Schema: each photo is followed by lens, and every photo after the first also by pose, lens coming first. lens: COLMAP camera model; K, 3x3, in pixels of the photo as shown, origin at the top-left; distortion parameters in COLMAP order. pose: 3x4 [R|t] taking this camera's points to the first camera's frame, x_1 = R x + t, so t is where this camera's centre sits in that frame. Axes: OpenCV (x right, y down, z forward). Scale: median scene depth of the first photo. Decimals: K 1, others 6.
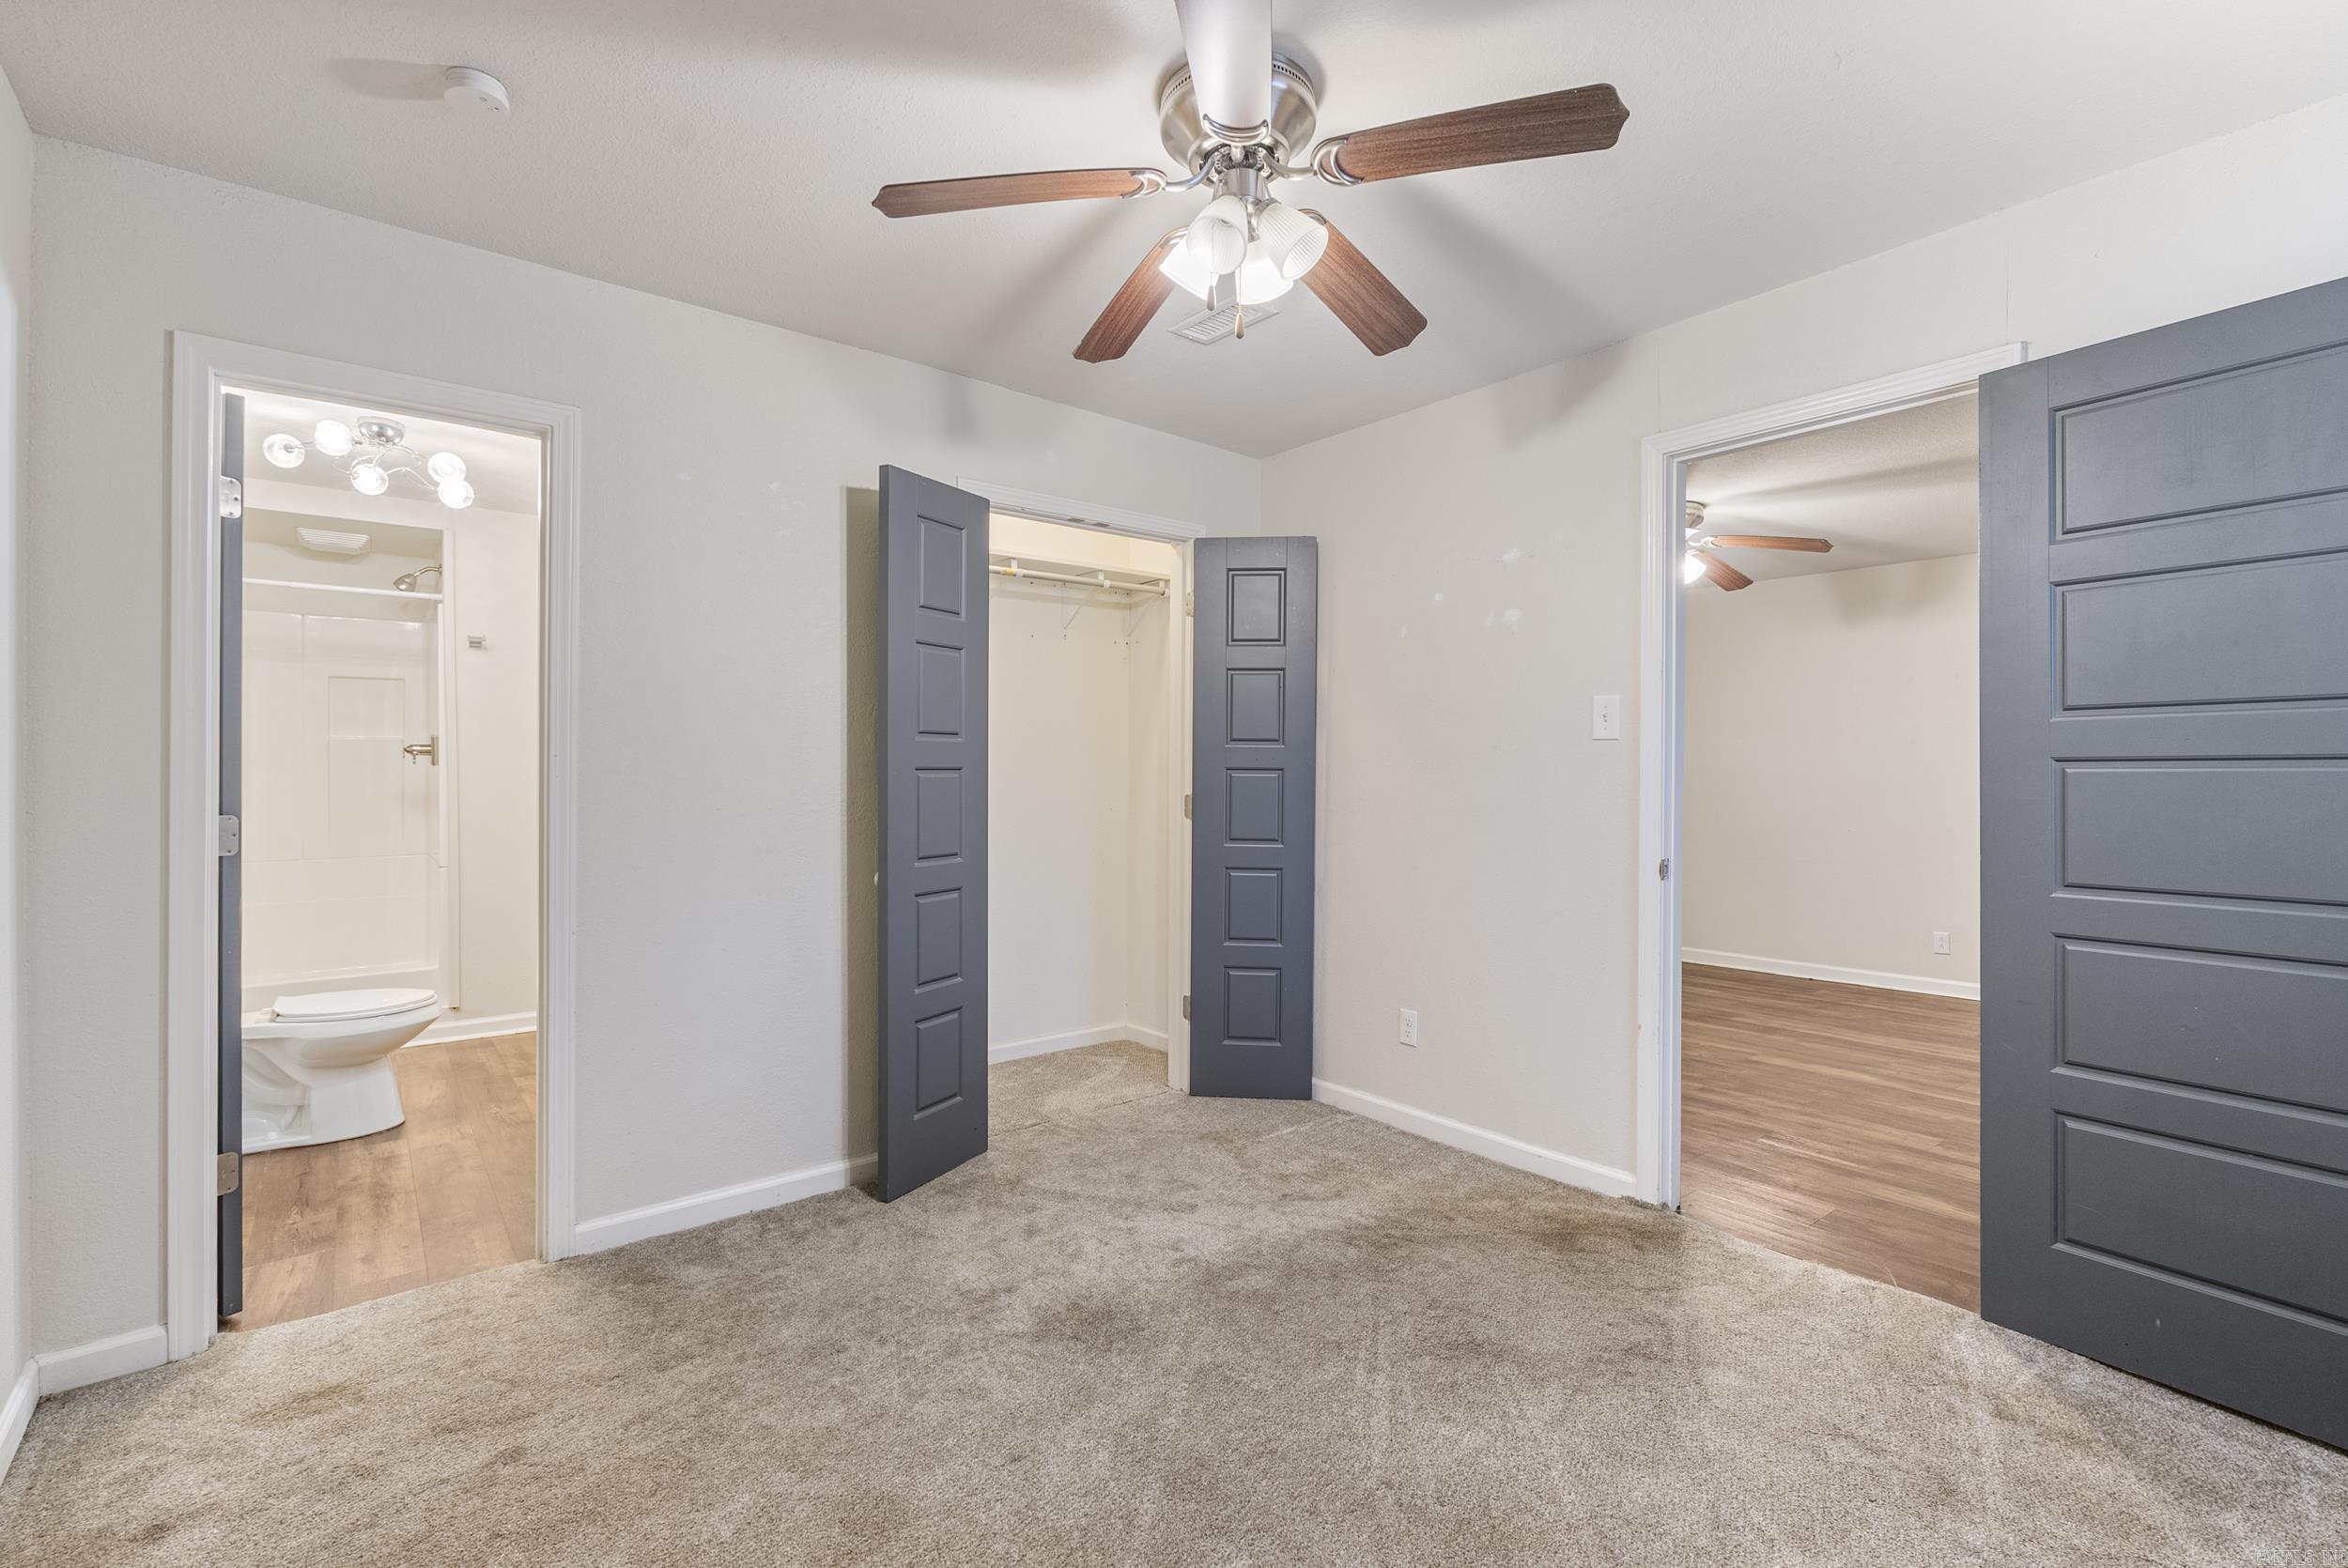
lens RADIAL K [[1050.3, 0, 1174.0], [0, 1050.3, 784.0], [0, 0, 1]] dist [-0.002313, -0.000635]
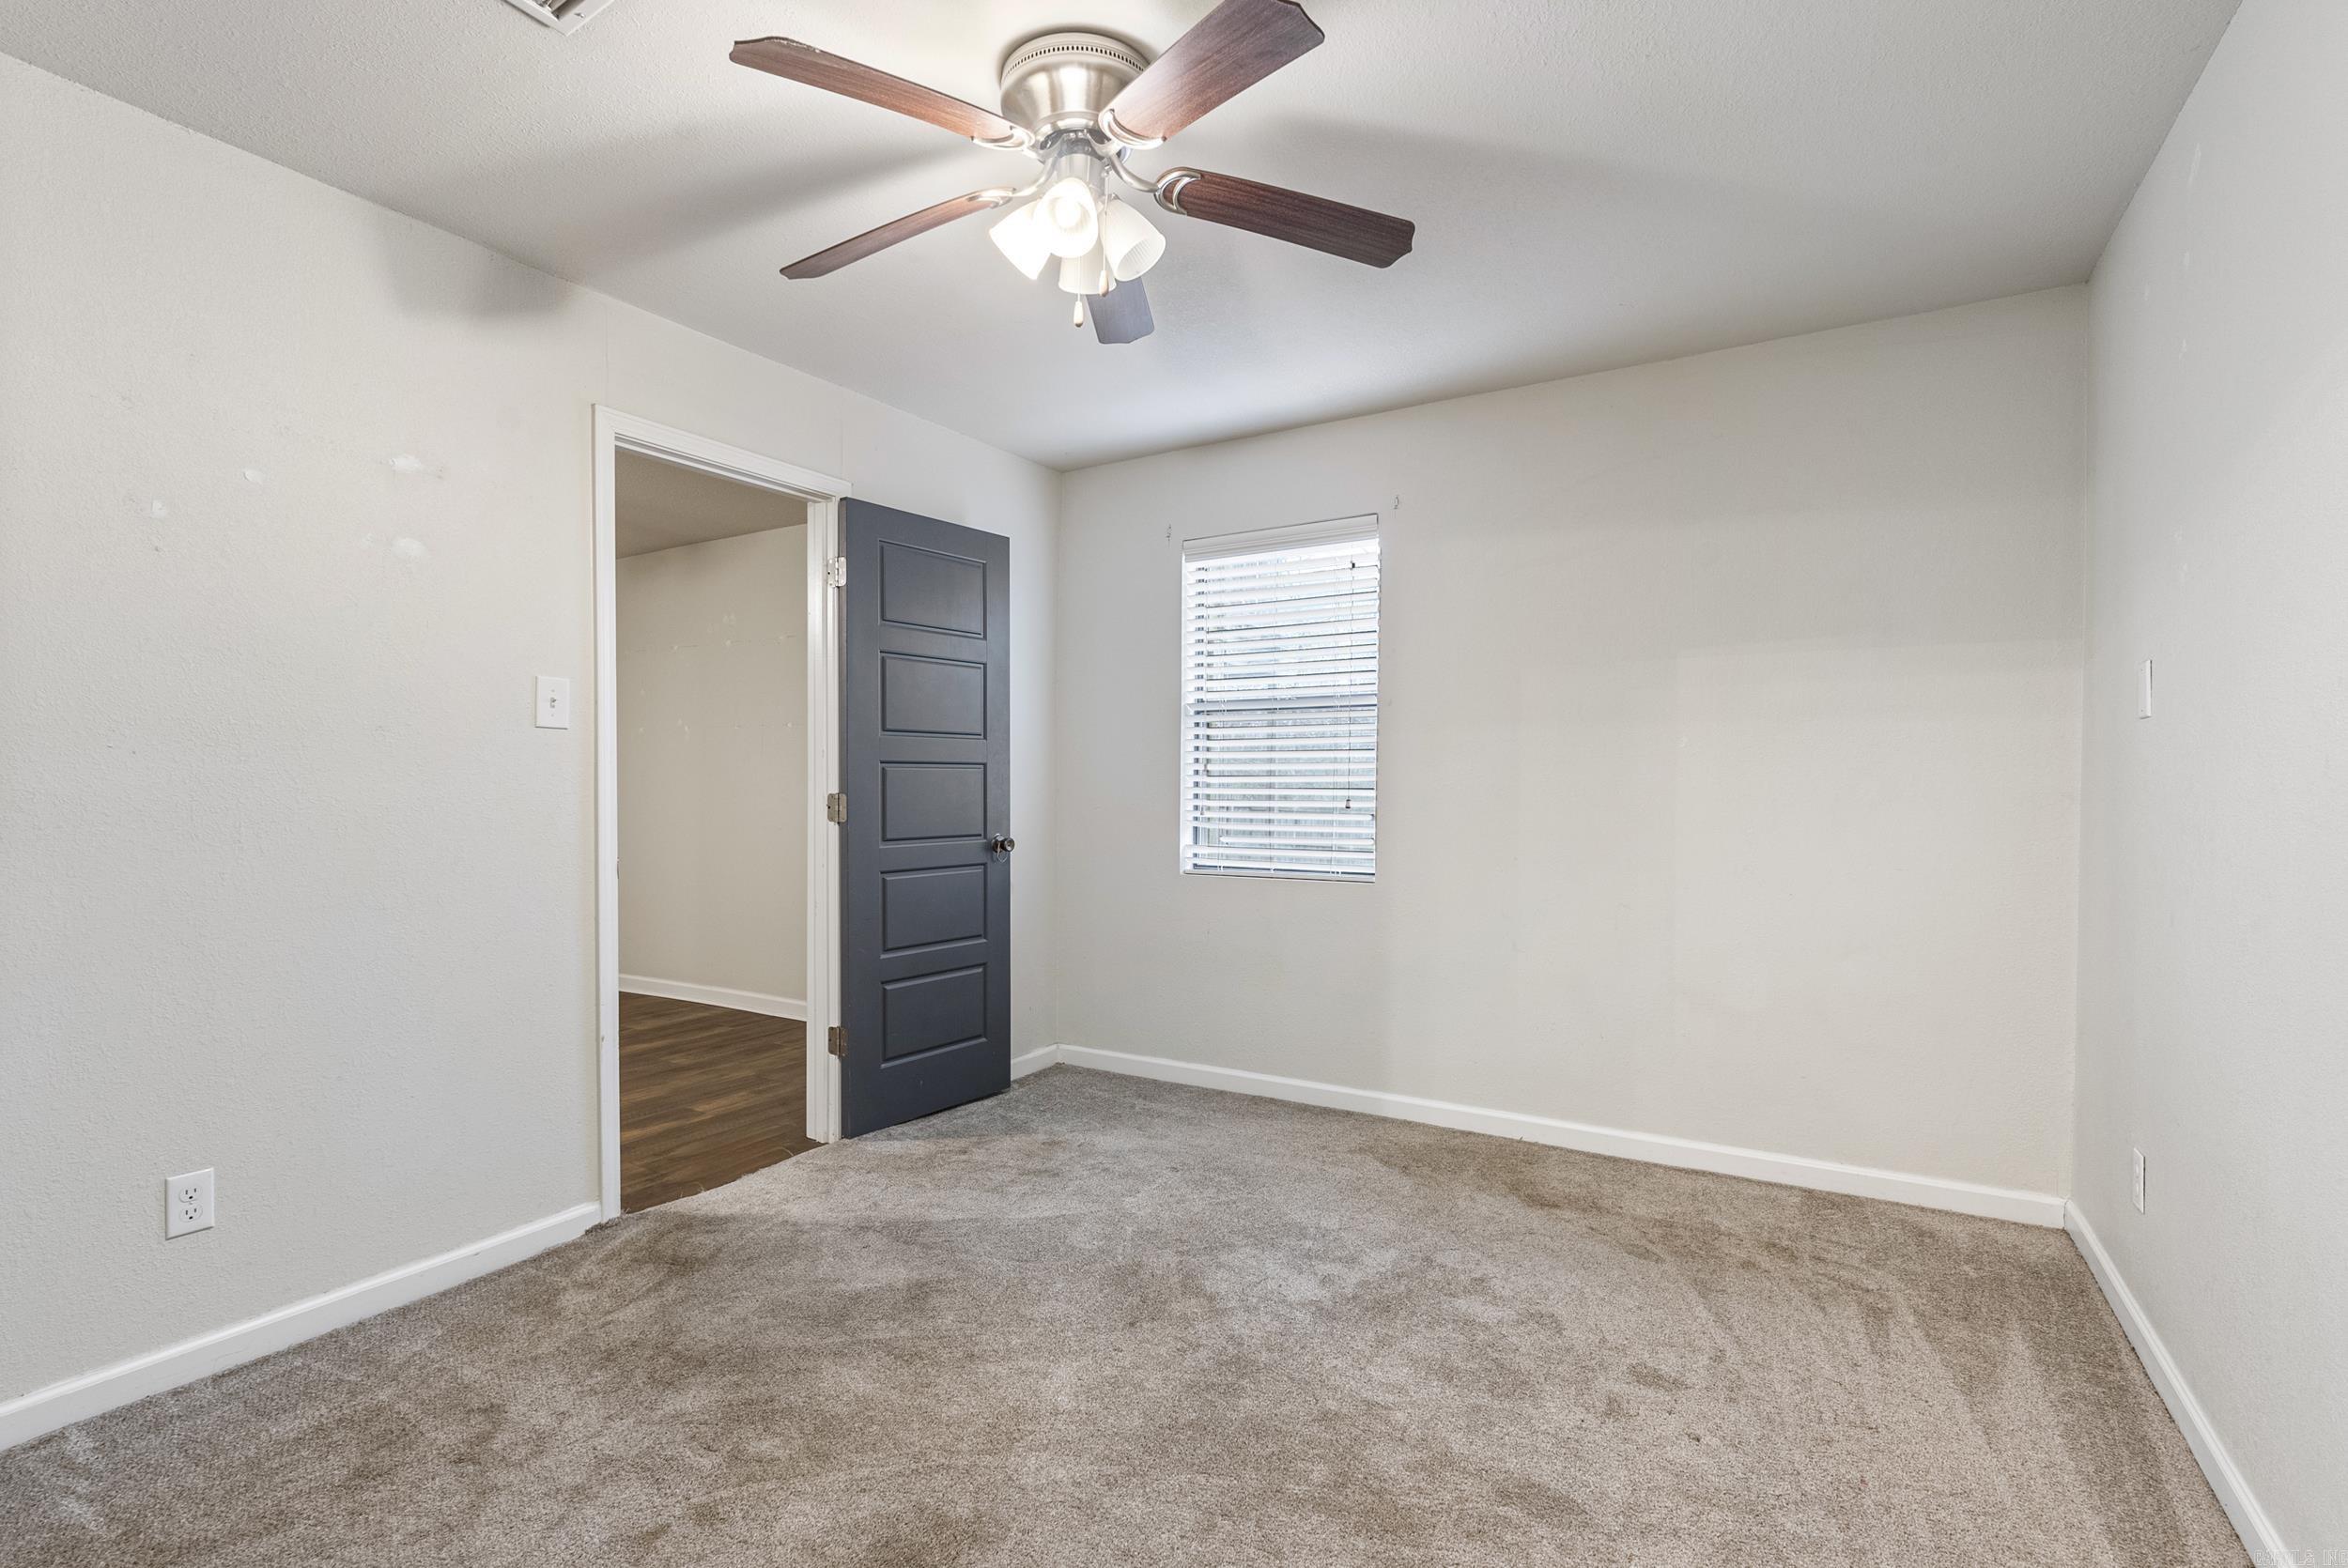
lens RADIAL K [[1050.3, 0, 1174.0], [0, 1050.3, 784.0], [0, 0, 1]] dist [-0.002313, -0.000635]
pose [[-0.338136, -0.000930, 0.941097, -0.637971], [0.007735, 0.999963, 0.003768, 0.005572], [-0.941065, 0.008553, -0.338117, 0.873257]]
